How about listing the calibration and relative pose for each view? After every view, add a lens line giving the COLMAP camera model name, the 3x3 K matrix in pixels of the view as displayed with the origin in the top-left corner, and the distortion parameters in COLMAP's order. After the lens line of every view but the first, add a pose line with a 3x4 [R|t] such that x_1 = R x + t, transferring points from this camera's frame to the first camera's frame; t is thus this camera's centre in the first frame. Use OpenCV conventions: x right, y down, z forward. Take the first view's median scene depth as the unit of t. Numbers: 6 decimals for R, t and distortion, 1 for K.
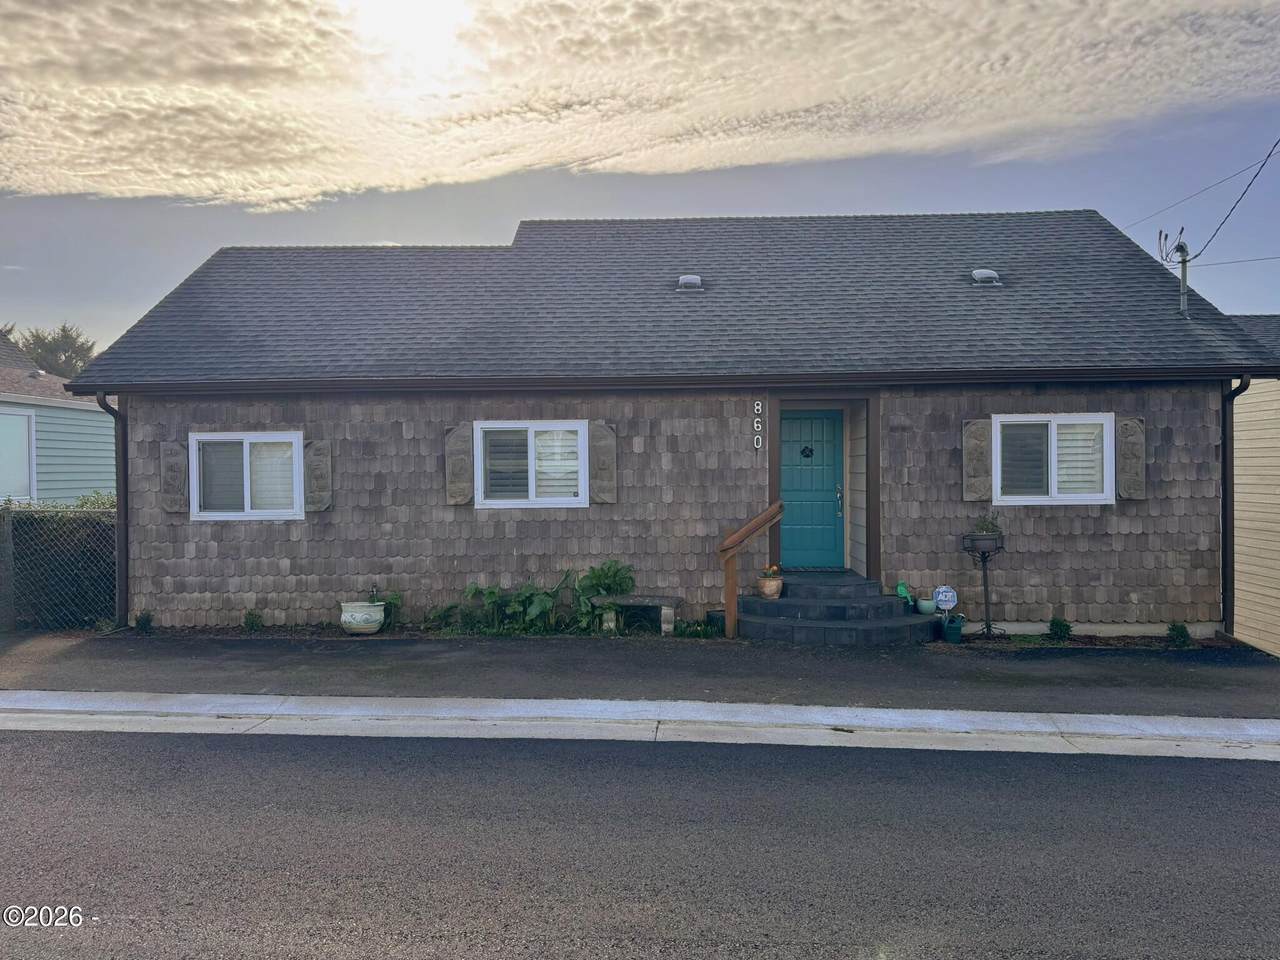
lens RADIAL K [[881.8, 0, 640.0], [0, 881.8, 480.0], [0, 0, 1]] dist [0.111422, -0.153558]
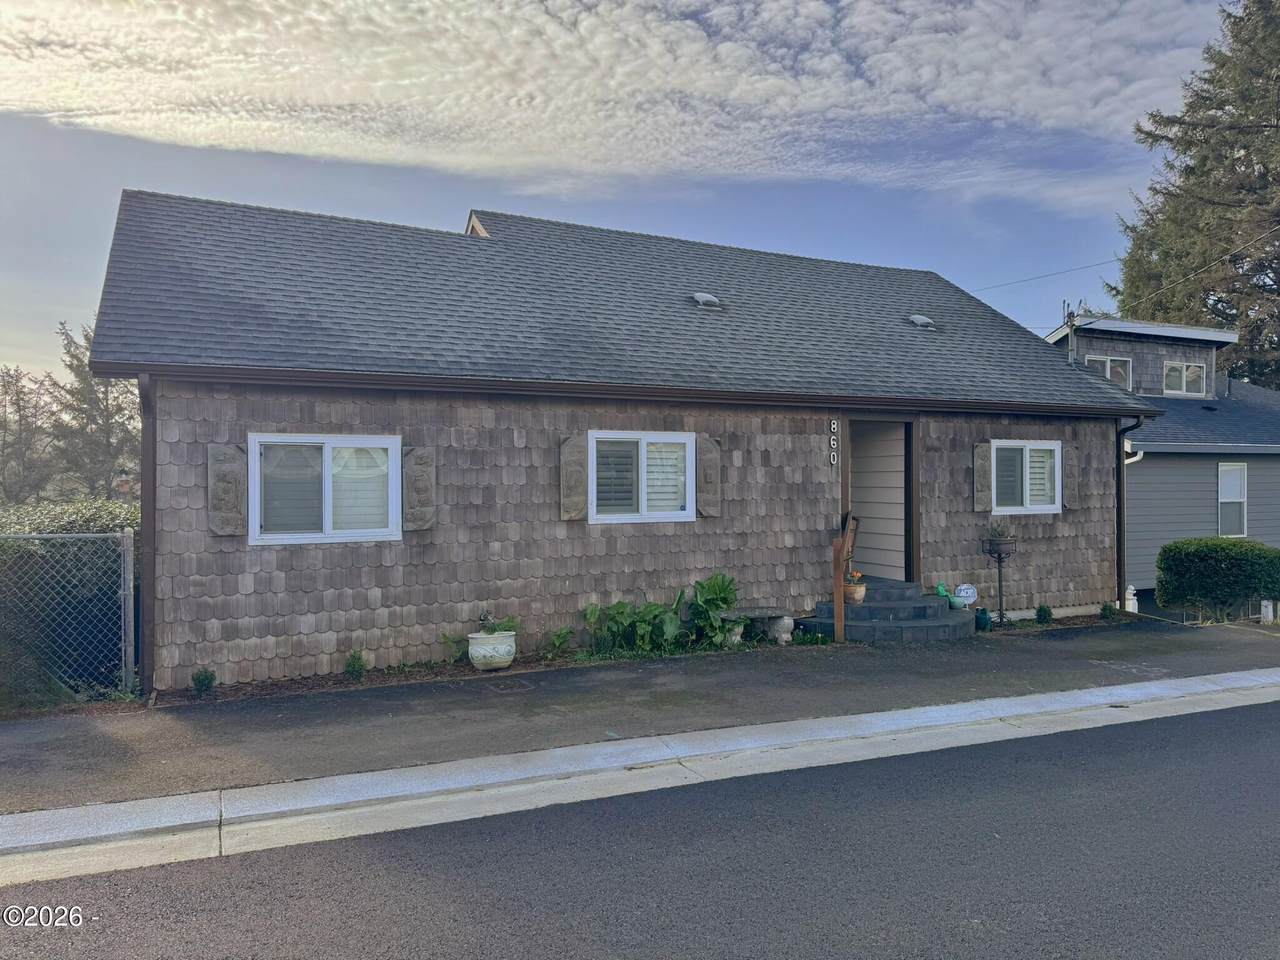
lens RADIAL K [[881.8, 0, 640.0], [0, 881.8, 480.0], [0, 0, 1]] dist [0.111422, -0.153558]
pose [[0.883175, 0.007724, 0.468981, -0.577028], [-0.002515, 0.999928, -0.011732, -0.003327], [-0.469037, 0.009182, 0.883131, 0.156657]]
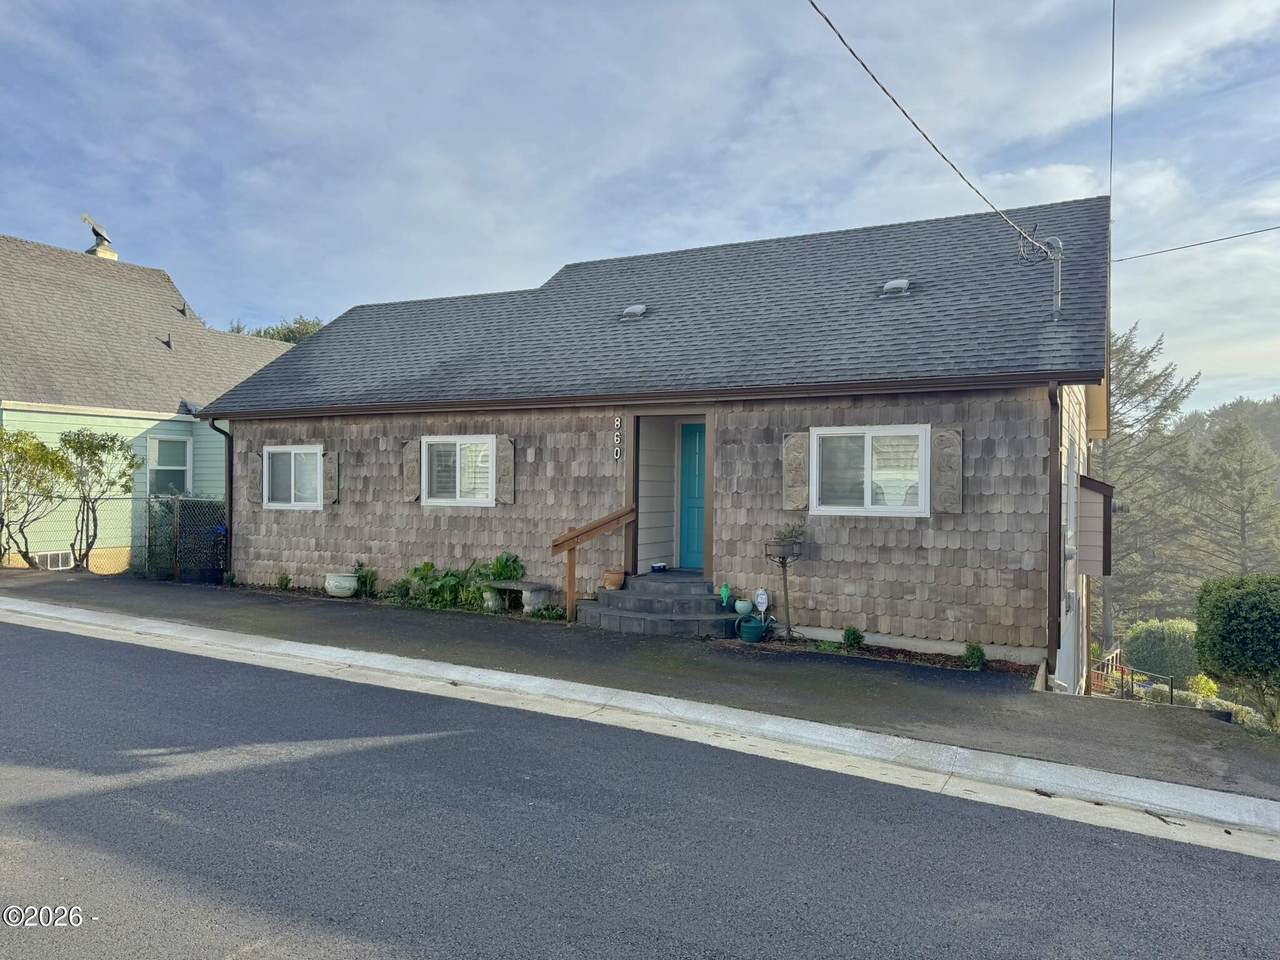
lens RADIAL K [[881.8, 0, 640.0], [0, 881.8, 480.0], [0, 0, 1]] dist [0.111422, -0.153558]
pose [[0.904461, 0.014015, -0.426327, 0.641290], [-0.017796, 0.999830, -0.004888, -0.003439], [0.426186, 0.012008, 0.904556, -0.016251]]
